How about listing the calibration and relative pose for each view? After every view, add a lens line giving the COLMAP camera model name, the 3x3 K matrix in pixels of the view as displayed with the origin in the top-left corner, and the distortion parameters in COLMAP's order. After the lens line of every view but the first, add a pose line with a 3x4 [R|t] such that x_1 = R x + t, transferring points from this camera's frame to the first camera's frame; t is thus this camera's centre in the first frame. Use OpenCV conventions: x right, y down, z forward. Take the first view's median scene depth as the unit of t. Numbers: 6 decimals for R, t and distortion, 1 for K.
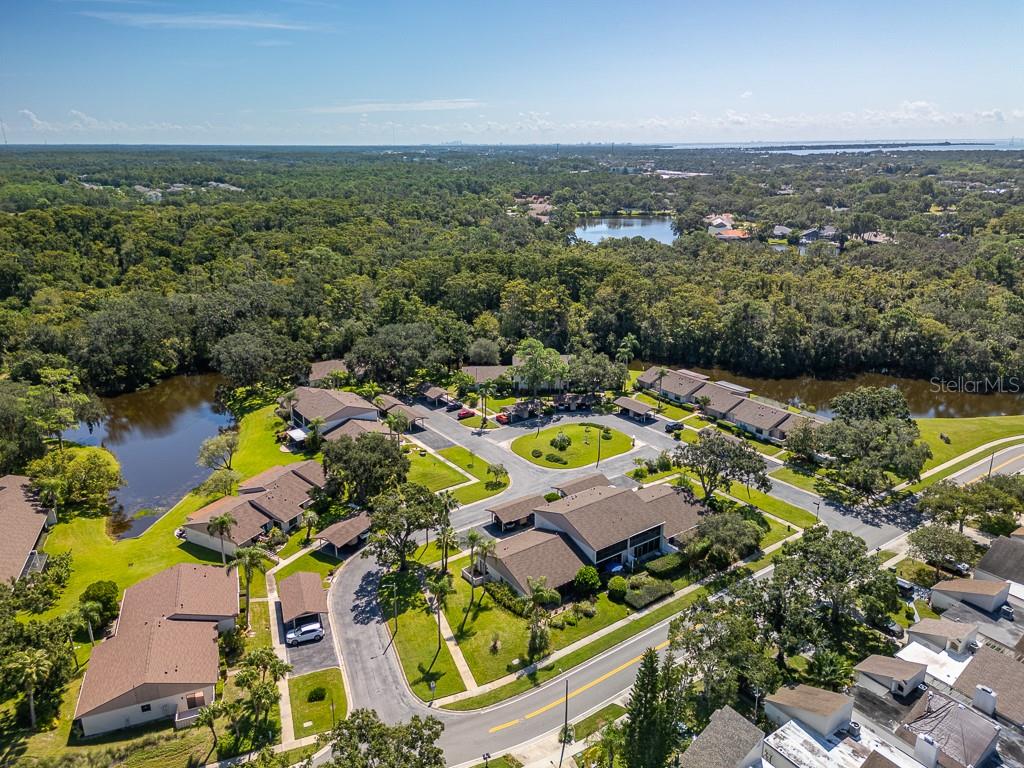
lens RADIAL K [[719.0, 0, 508.8], [0, 719.0, 380.6], [0, 0, 1]] dist [0.092332, -0.077103]
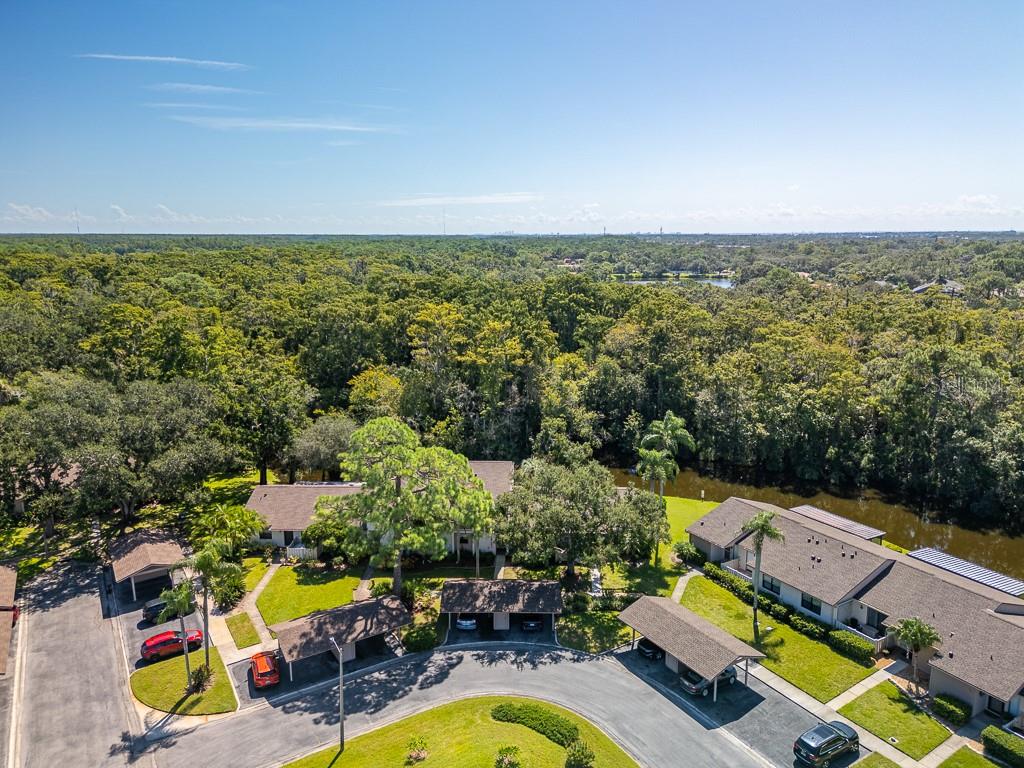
lens RADIAL K [[719.0, 0, 508.8], [0, 719.0, 380.6], [0, 0, 1]] dist [0.092332, -0.077103]
pose [[0.997640, 0.016420, -0.066668, 0.101717], [-0.023878, 0.993346, -0.112663, -0.034459], [0.064374, 0.113989, 0.991394, 0.573553]]
